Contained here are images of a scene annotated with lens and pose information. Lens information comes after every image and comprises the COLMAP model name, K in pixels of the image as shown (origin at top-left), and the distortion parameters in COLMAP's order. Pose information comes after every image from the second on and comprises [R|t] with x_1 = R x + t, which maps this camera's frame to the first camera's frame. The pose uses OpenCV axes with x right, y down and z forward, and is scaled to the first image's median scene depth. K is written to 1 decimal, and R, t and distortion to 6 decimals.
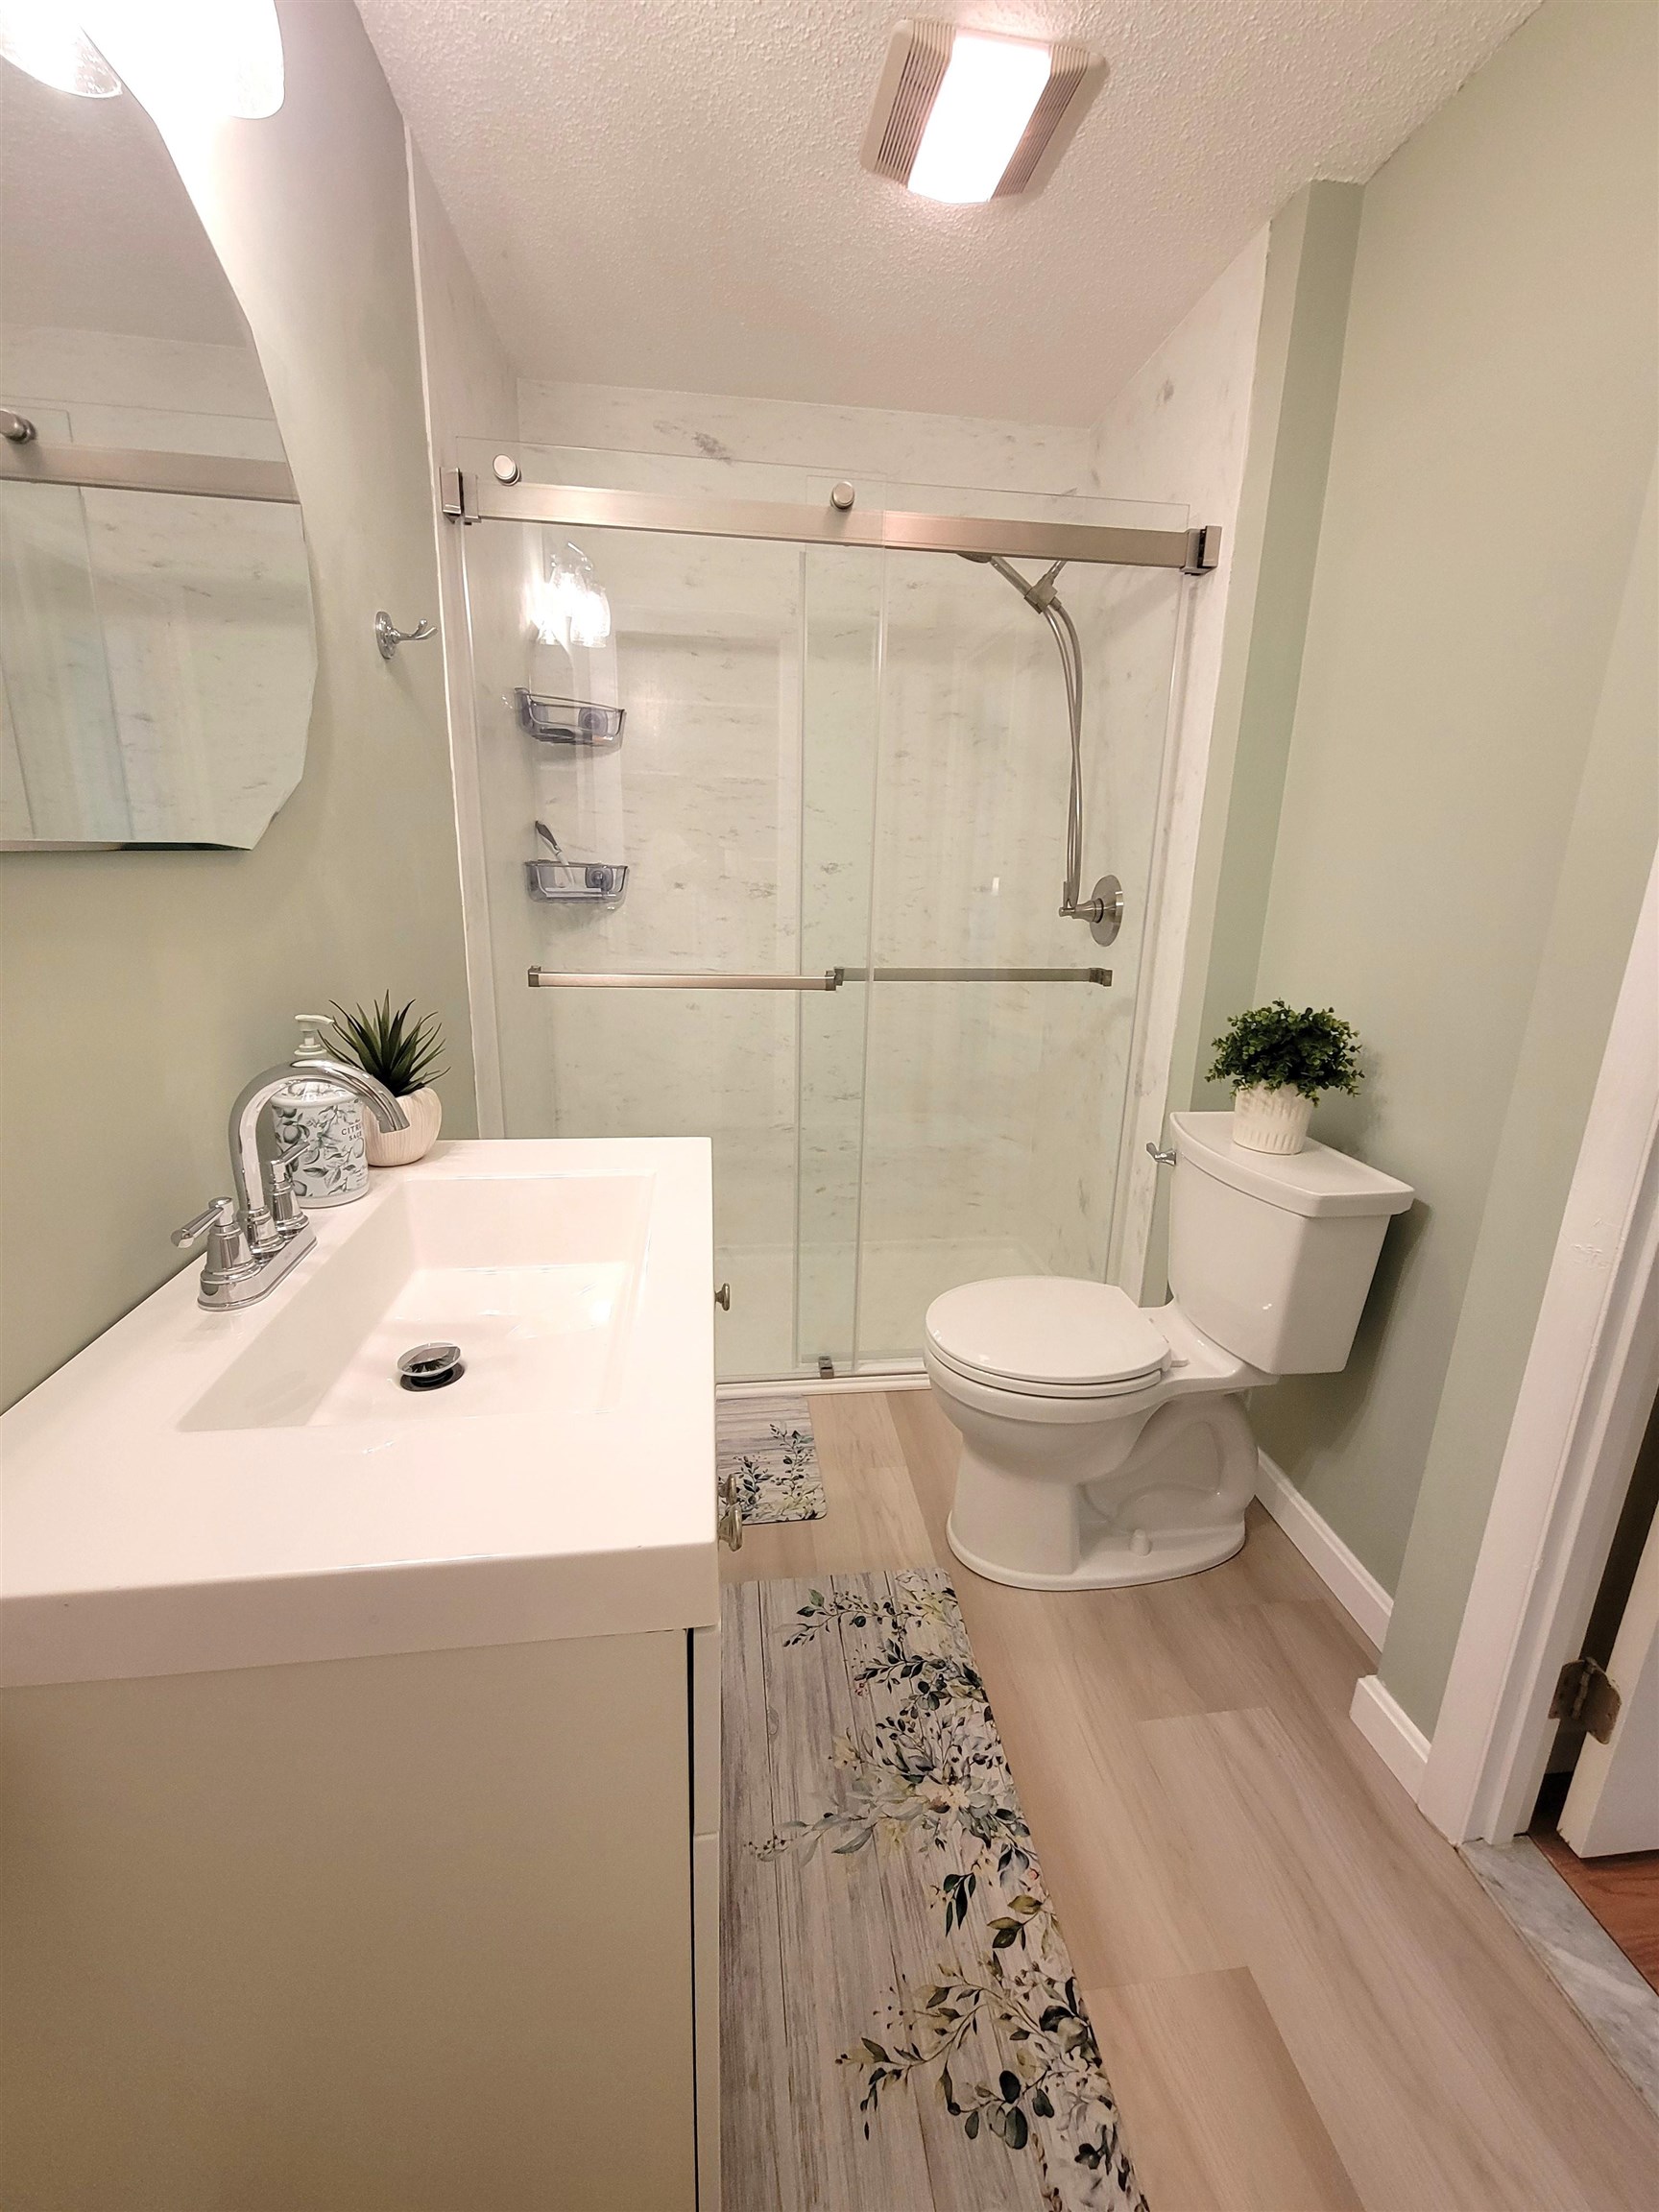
lens RADIAL K [[902.1, 0, 840.6], [0, 902.1, 1095.1], [0, 0, 1]] dist [0.003943, -0.003326]
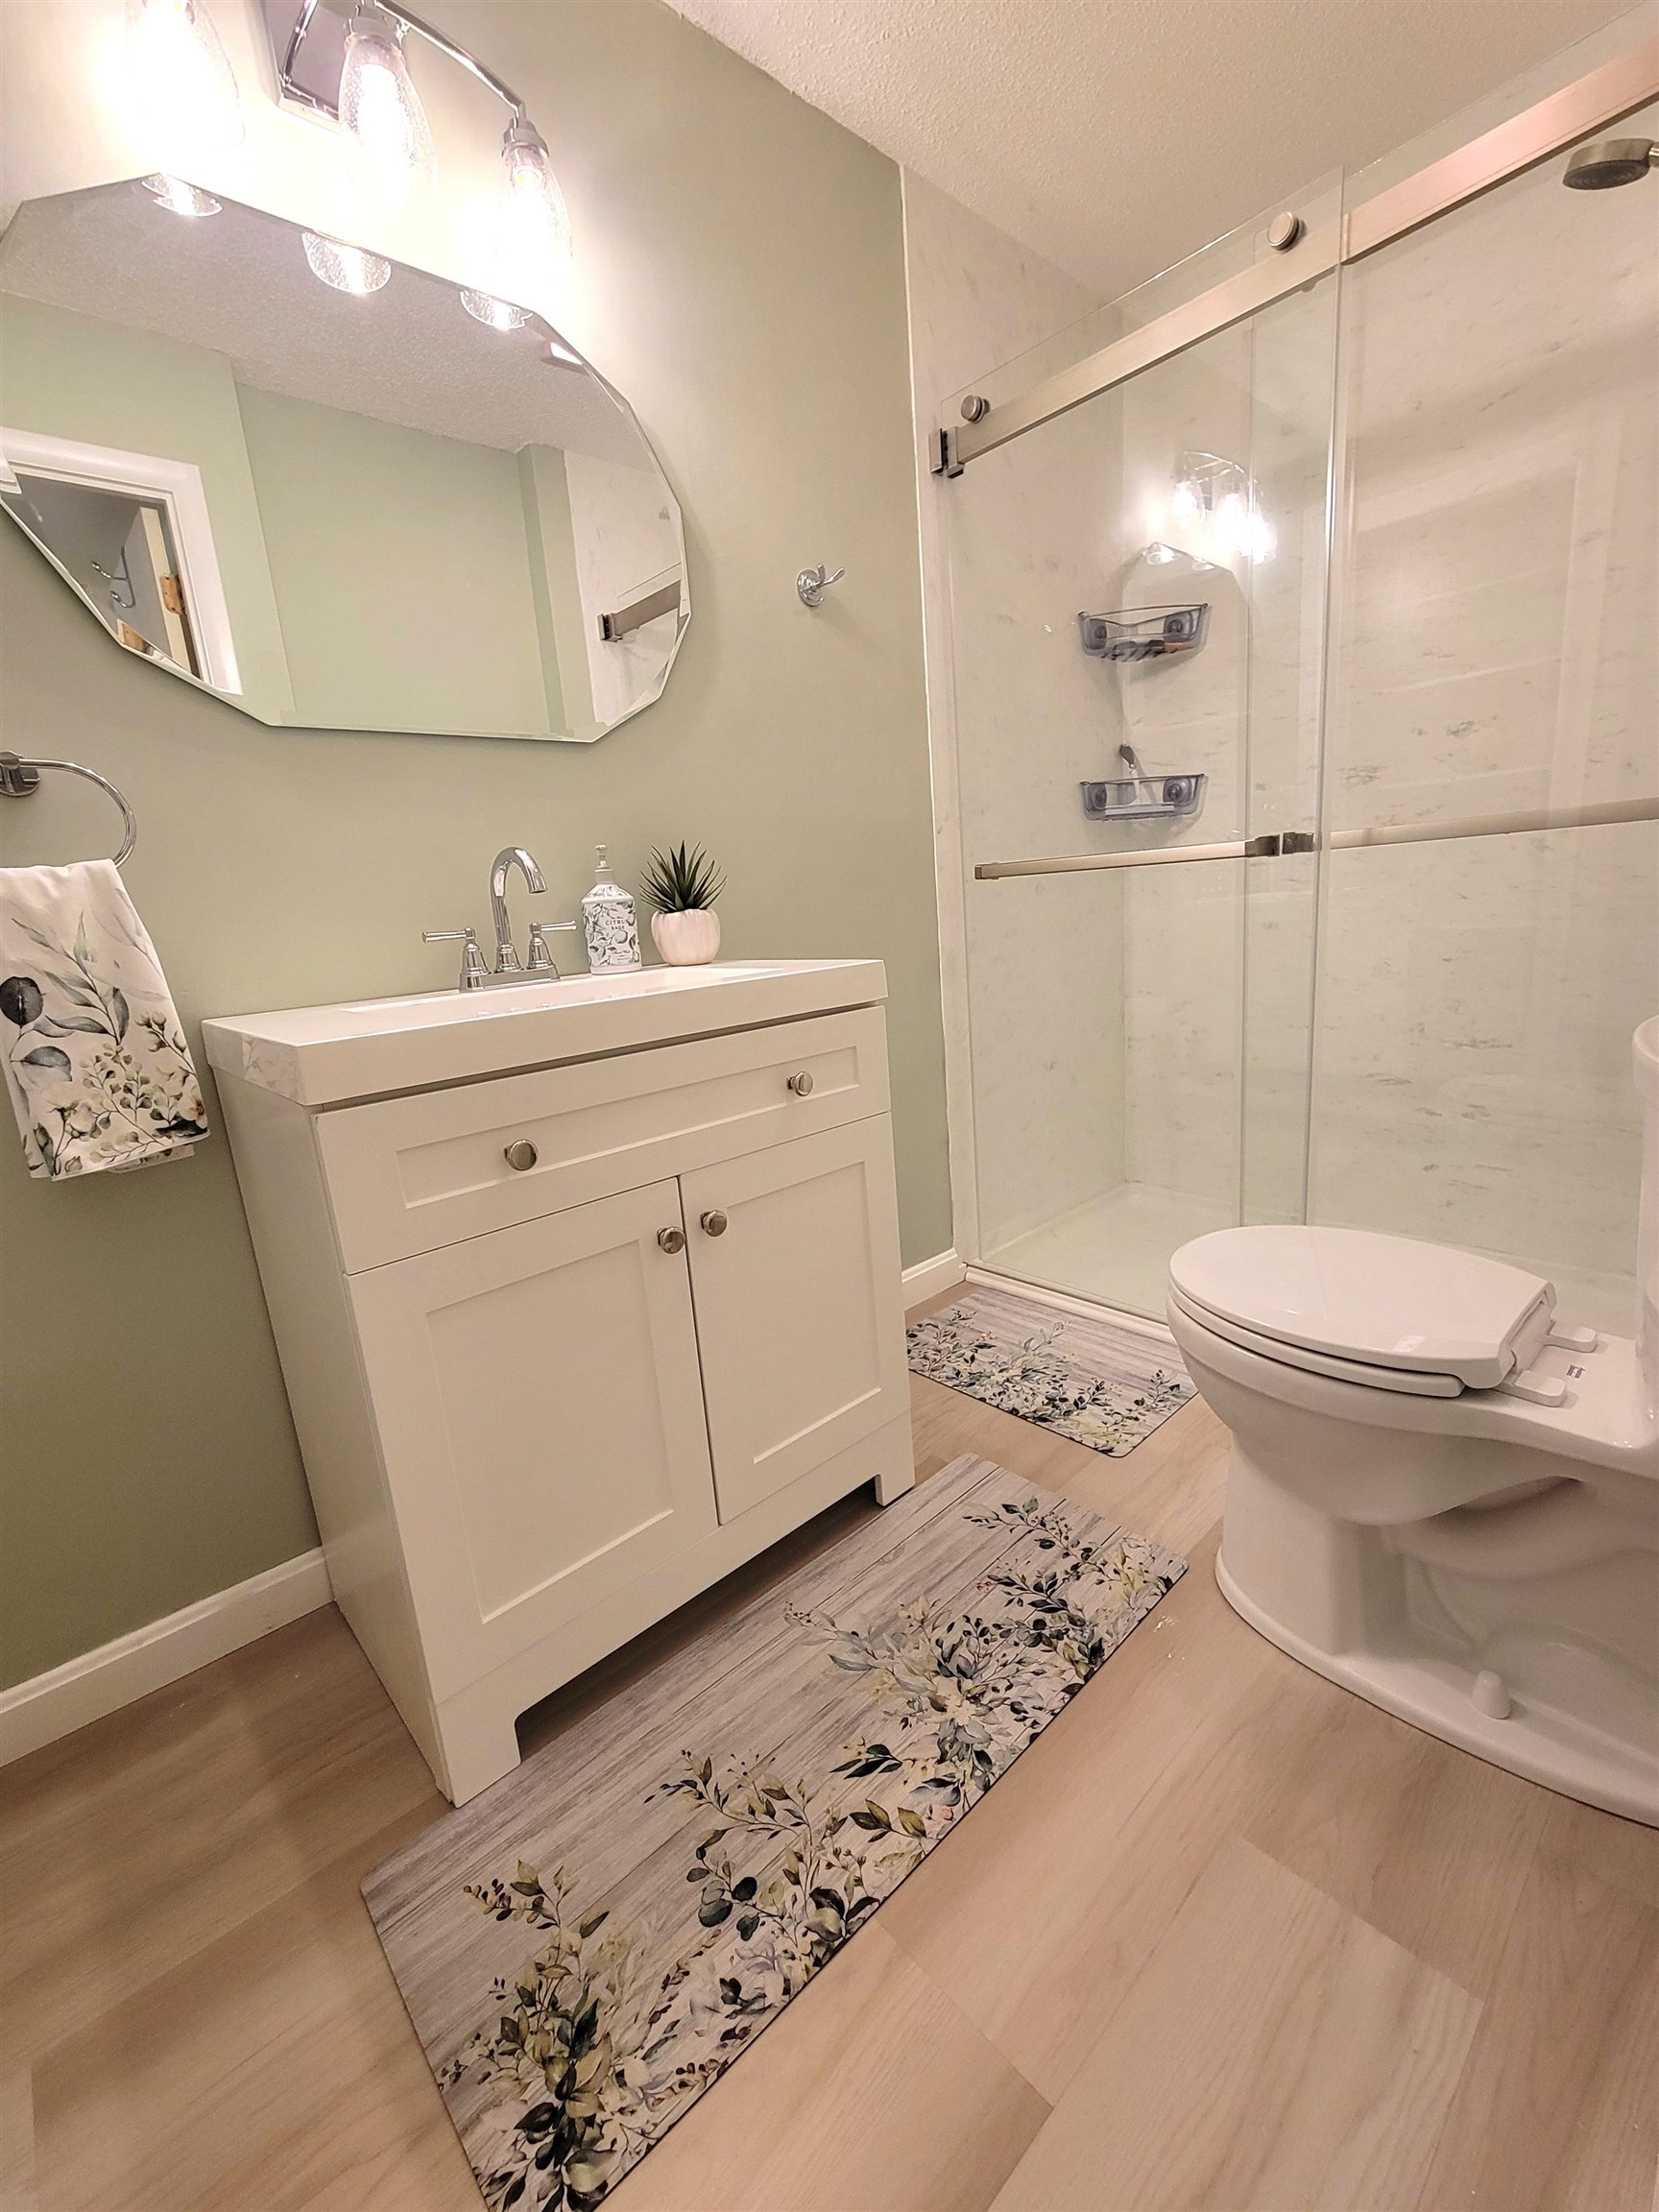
lens RADIAL K [[902.1, 0, 826.2], [0, 902.1, 1095.2], [0, 0, 1]] dist [0.003943, -0.003326]
pose [[0.574223, 0.106051, -0.811801, 0.761132], [-0.118771, 0.991876, 0.045563, 0.180279], [0.810038, 0.070256, 0.582153, 0.379430]]
